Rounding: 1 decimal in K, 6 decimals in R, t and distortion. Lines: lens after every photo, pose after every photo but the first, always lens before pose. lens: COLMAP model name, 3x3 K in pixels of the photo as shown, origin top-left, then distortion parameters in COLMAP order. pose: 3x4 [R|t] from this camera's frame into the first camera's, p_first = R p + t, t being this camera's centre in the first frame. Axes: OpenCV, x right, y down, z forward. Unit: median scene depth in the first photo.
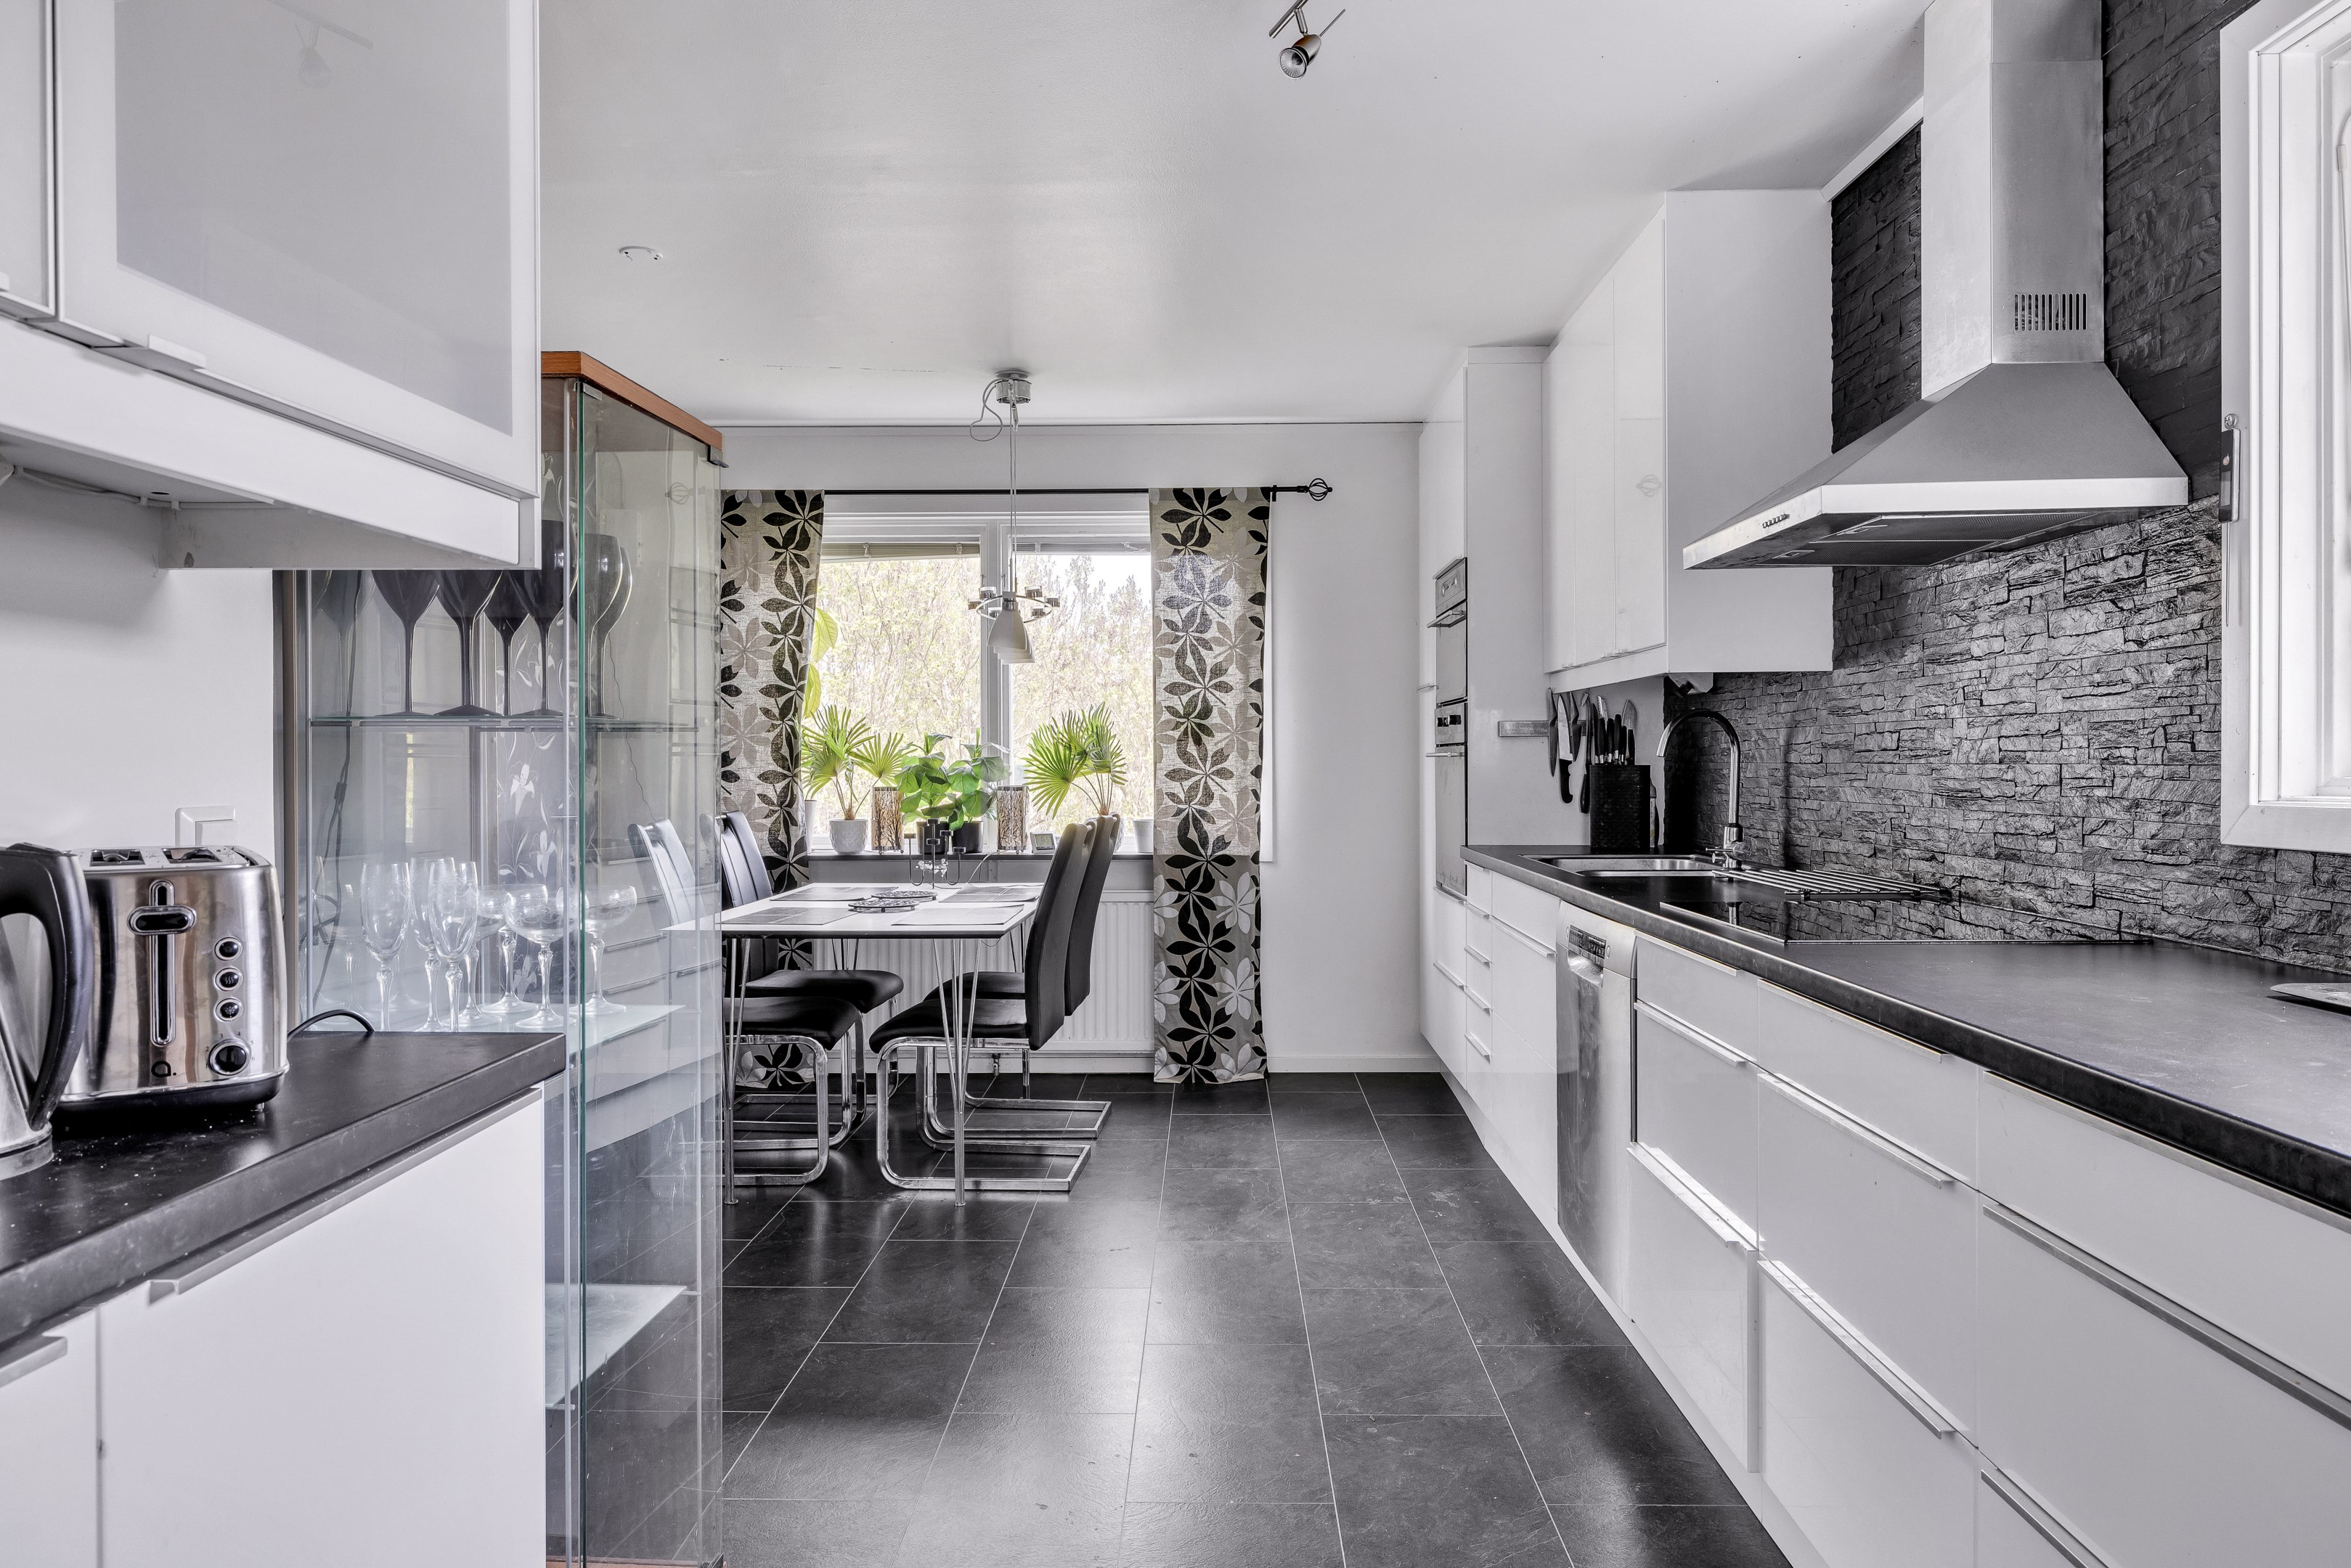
lens RADIAL K [[1453.8, 0, 1173.5], [0, 1453.8, 768.9], [0, 0, 1]] dist [-0.001957, -0.001006]
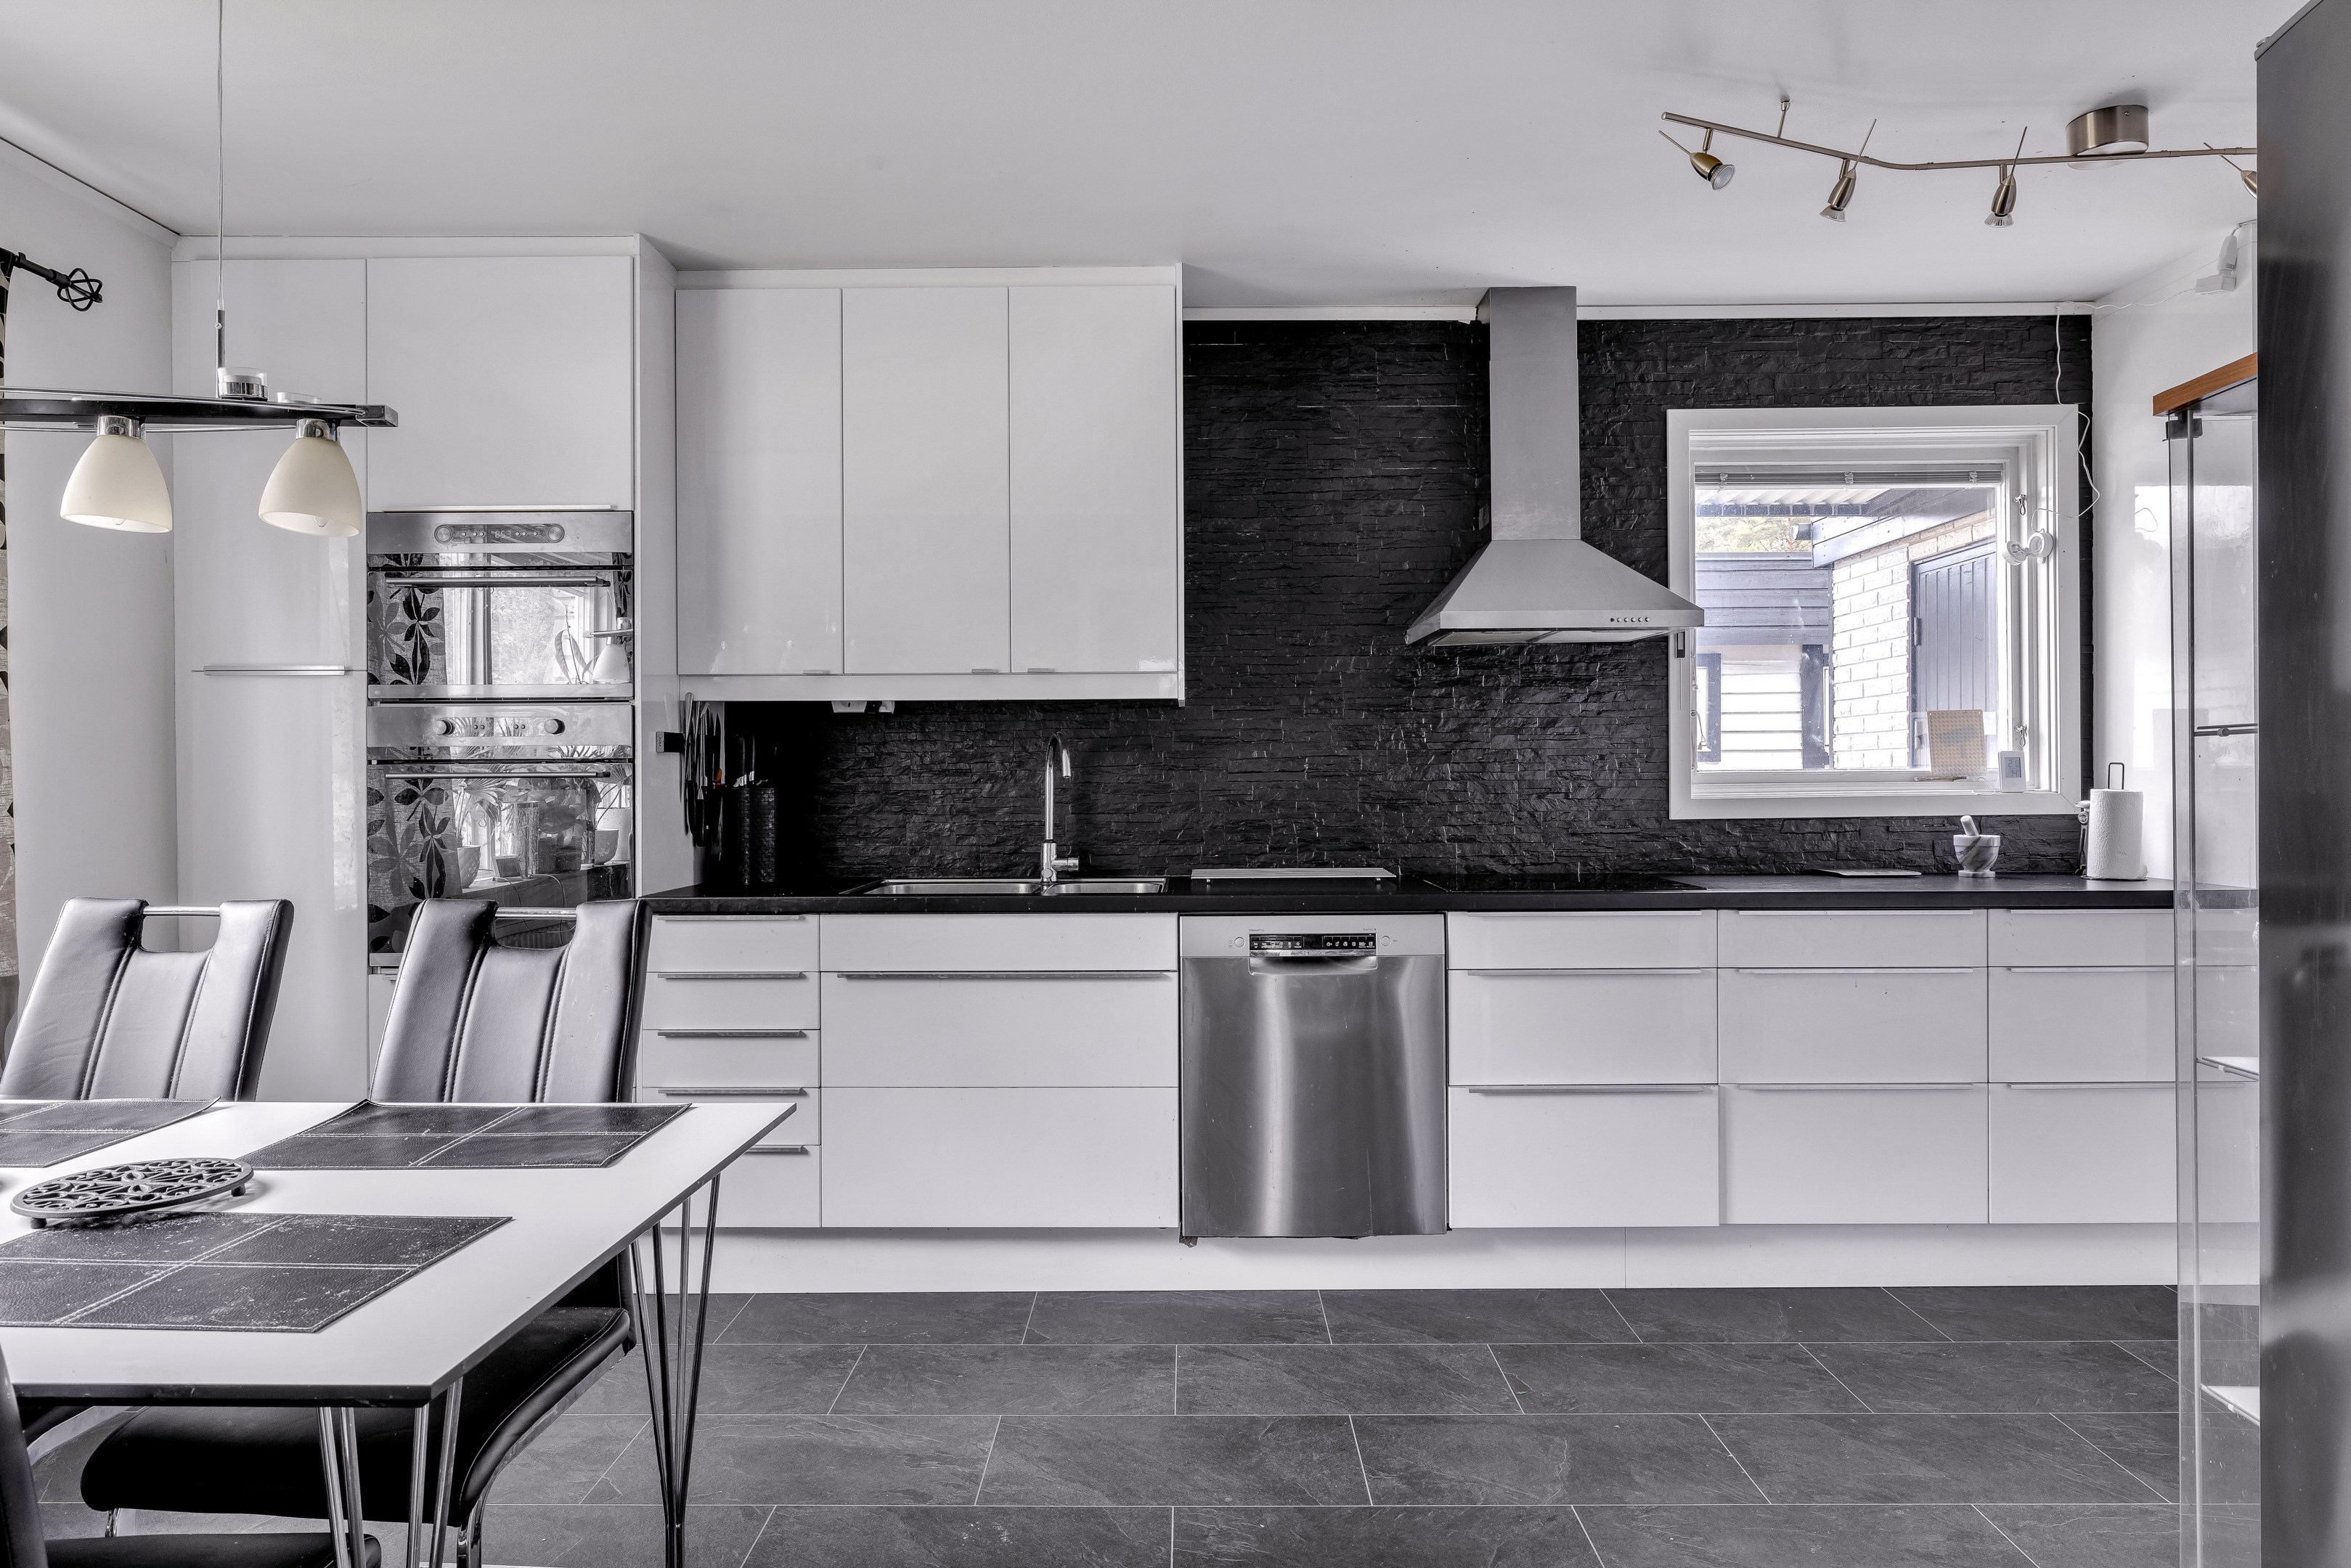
lens RADIAL K [[1453.8, 0, 1173.5], [0, 1453.8, 768.9], [0, 0, 1]] dist [-0.001957, -0.001006]
pose [[0.005632, 0.008743, 0.999946, -0.827585], [0.010665, 0.999904, -0.008803, -0.005447], [-0.999927, 0.010714, 0.005538, 1.096689]]
